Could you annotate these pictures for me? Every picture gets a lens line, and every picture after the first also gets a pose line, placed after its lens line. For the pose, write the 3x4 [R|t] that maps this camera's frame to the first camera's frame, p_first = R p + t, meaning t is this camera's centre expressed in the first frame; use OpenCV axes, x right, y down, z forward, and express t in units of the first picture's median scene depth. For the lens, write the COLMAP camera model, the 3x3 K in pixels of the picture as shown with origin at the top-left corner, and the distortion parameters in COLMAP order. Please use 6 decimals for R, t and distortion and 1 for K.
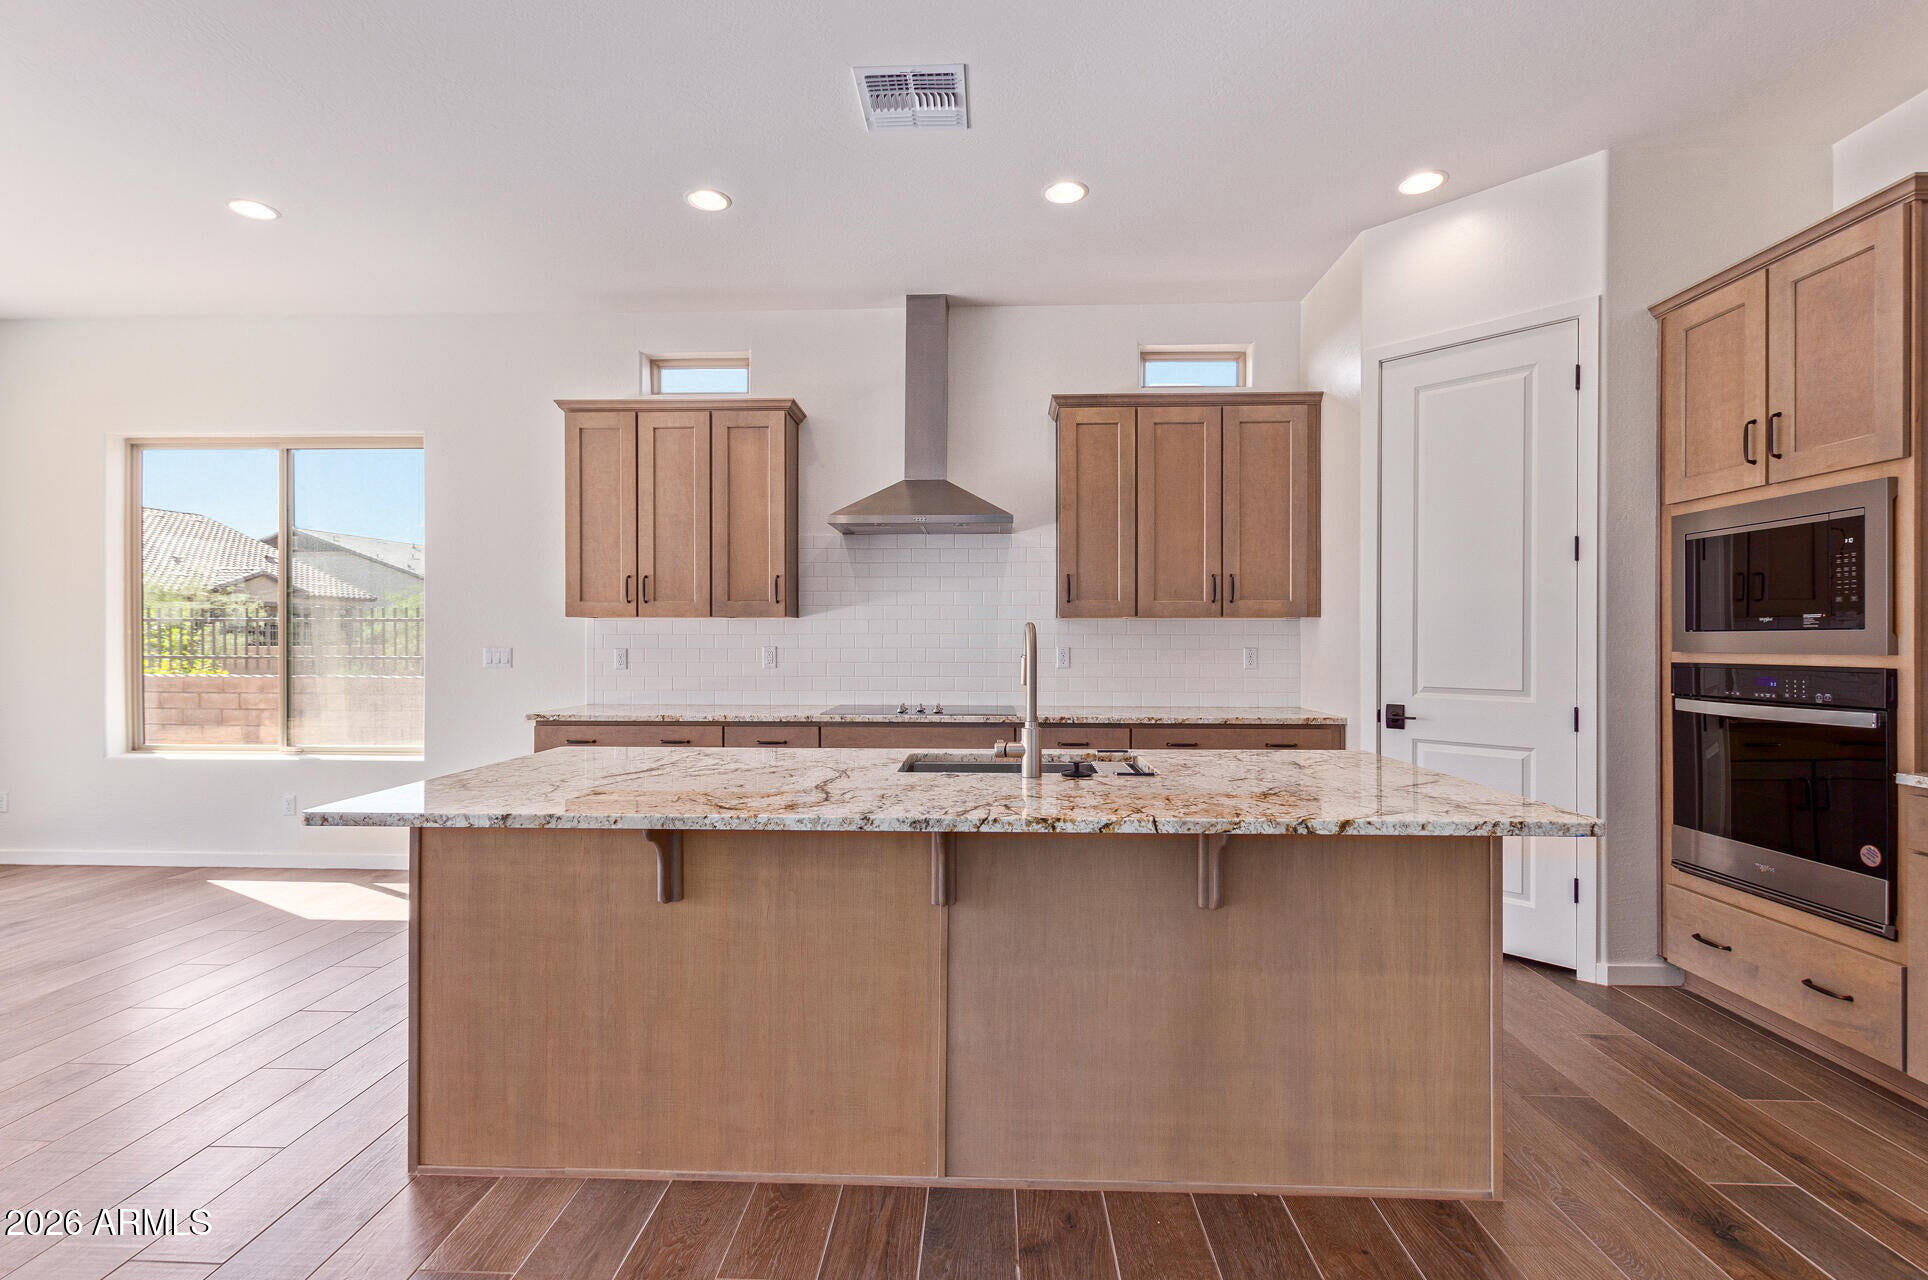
lens RADIAL K [[885.5, 0, 954.8], [0, 885.5, 644.2], [0, 0, 1]] dist [0.009217, -0.000600]
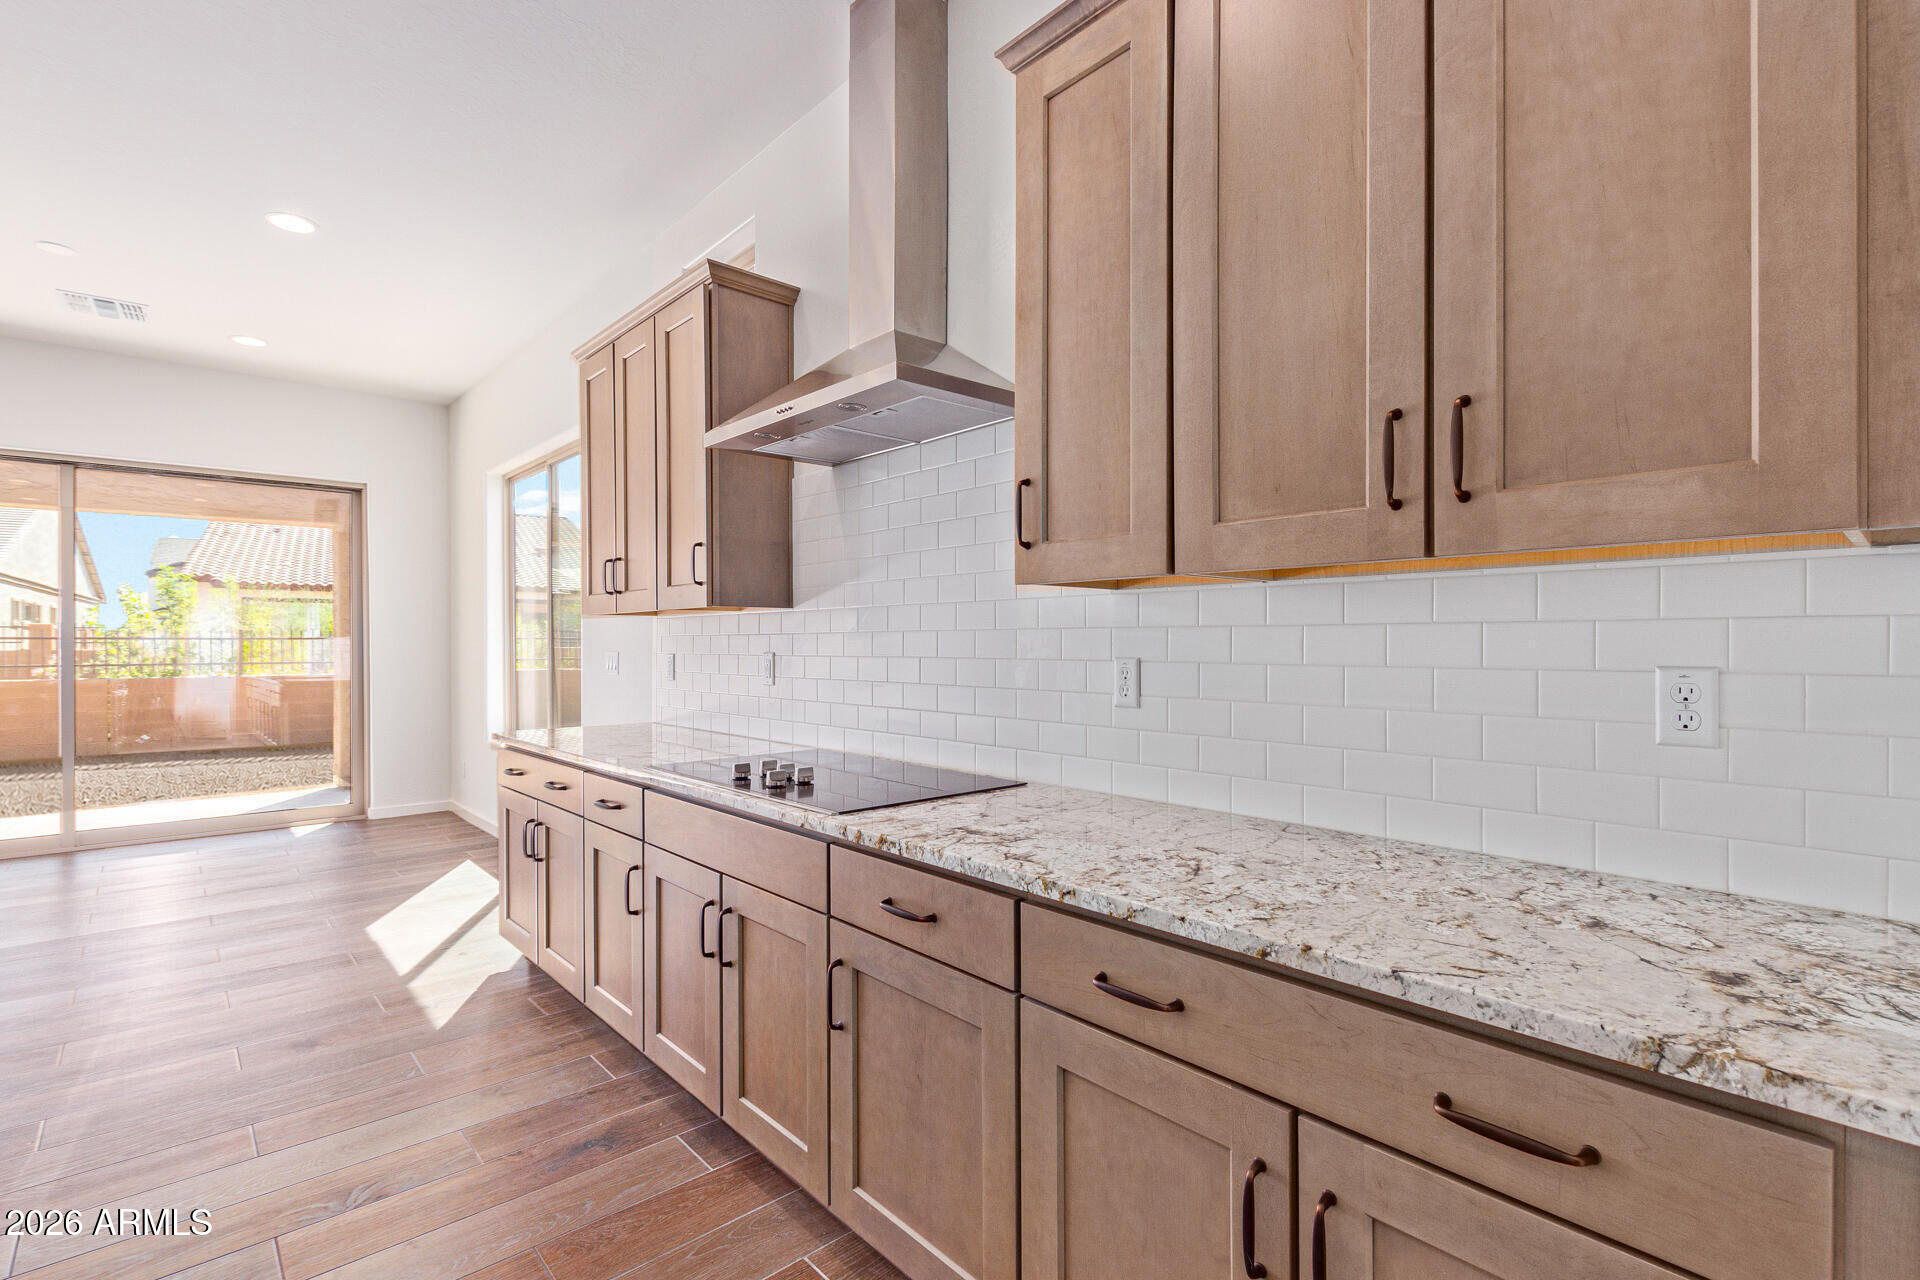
lens RADIAL K [[881.8, 0, 950.8], [0, 881.8, 644.2], [0, 0, 1]] dist [0.009217, -0.000600]
pose [[0.695031, -0.001665, -0.718978, 0.396597], [0.007390, 0.999961, 0.004828, -0.004846], [0.718942, -0.008669, 0.695016, 0.692681]]
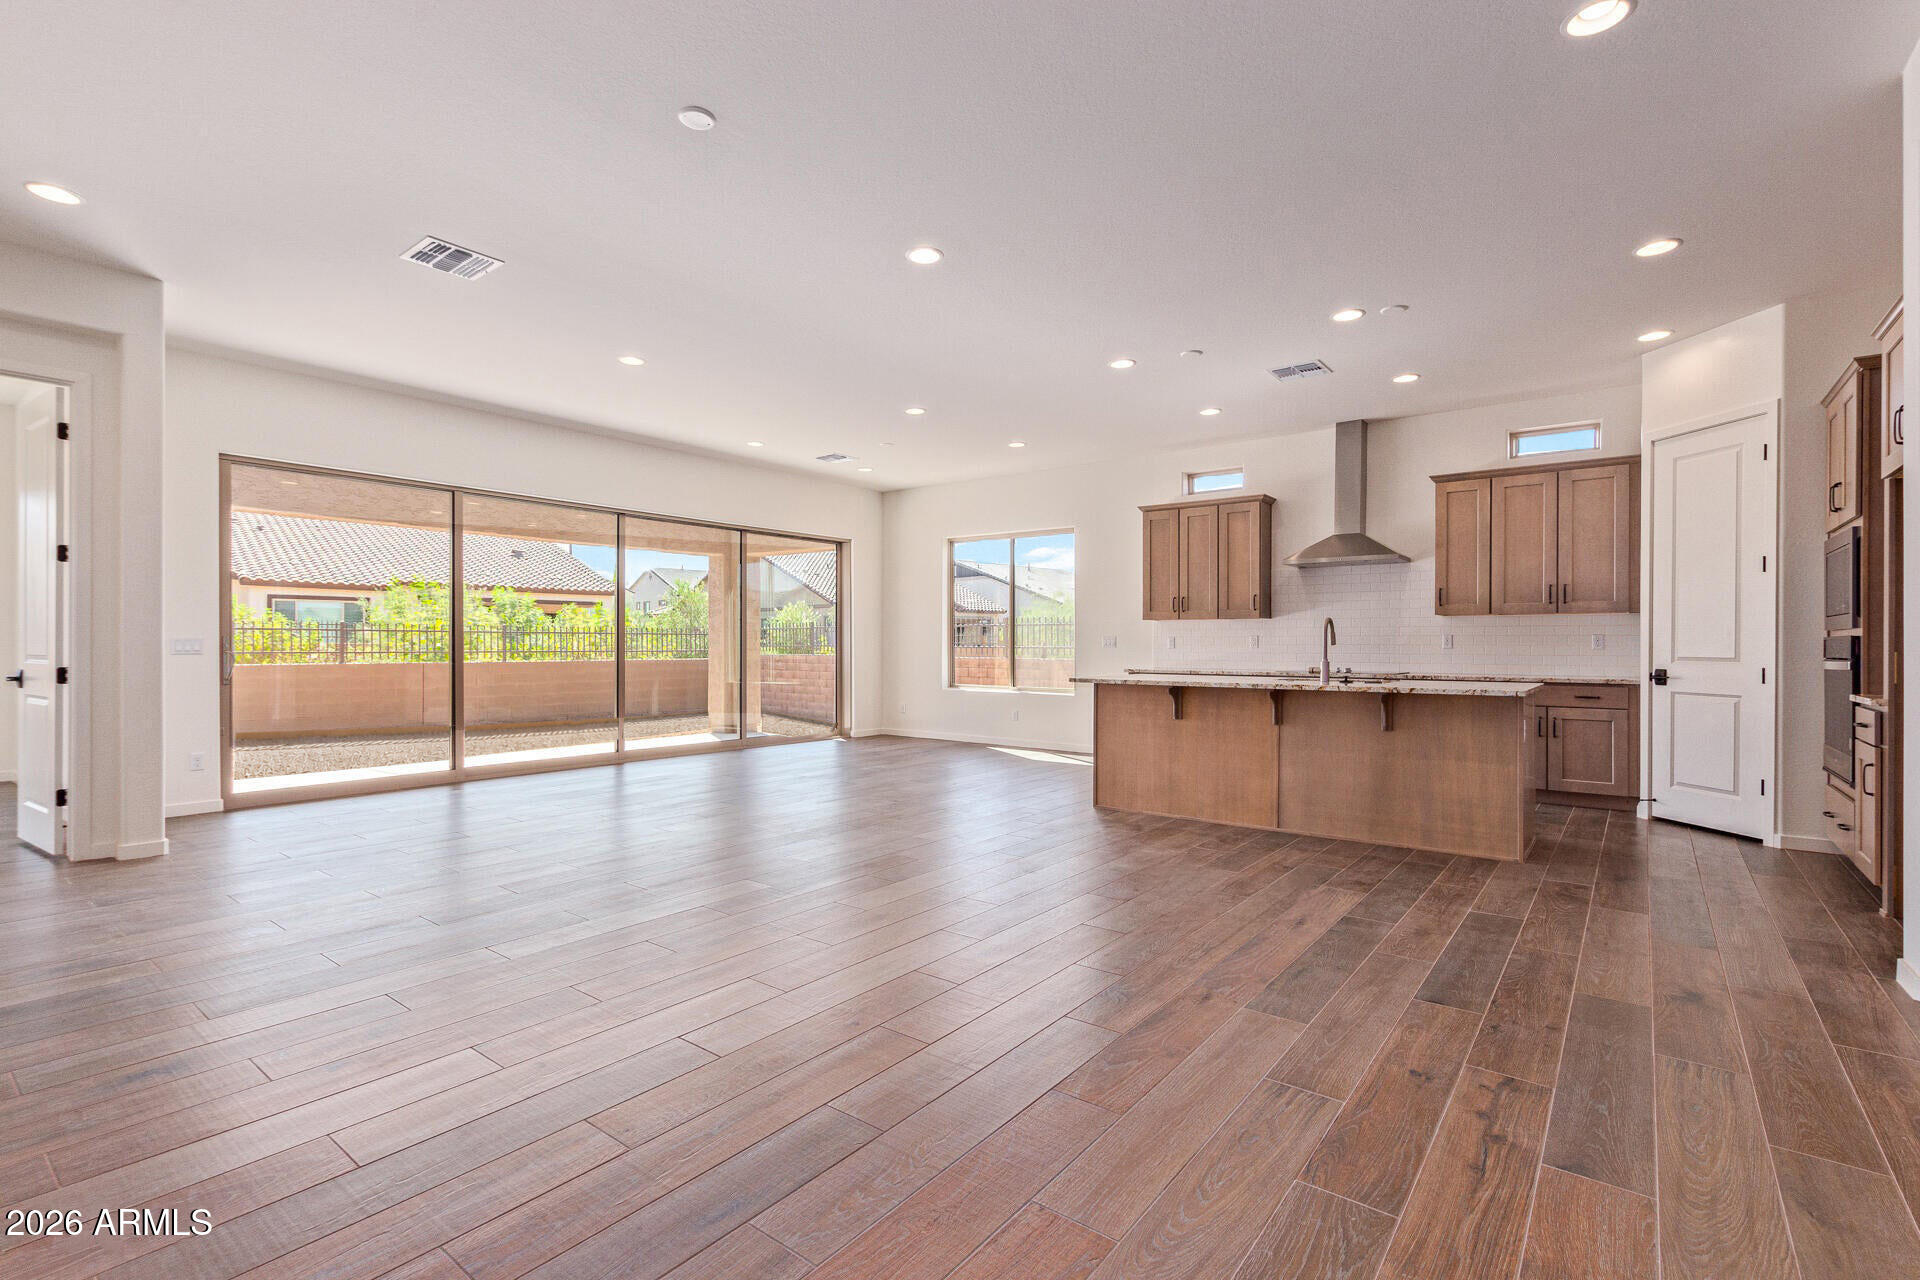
lens RADIAL K [[881.8, 0, 950.8], [0, 881.8, 644.2], [0, 0, 1]] dist [0.009217, -0.000600]
pose [[0.810174, 0.001195, -0.586188, 0.346728], [-0.005223, 0.999973, -0.005181, 0.034021], [0.586166, 0.007259, 0.810158, -0.795567]]
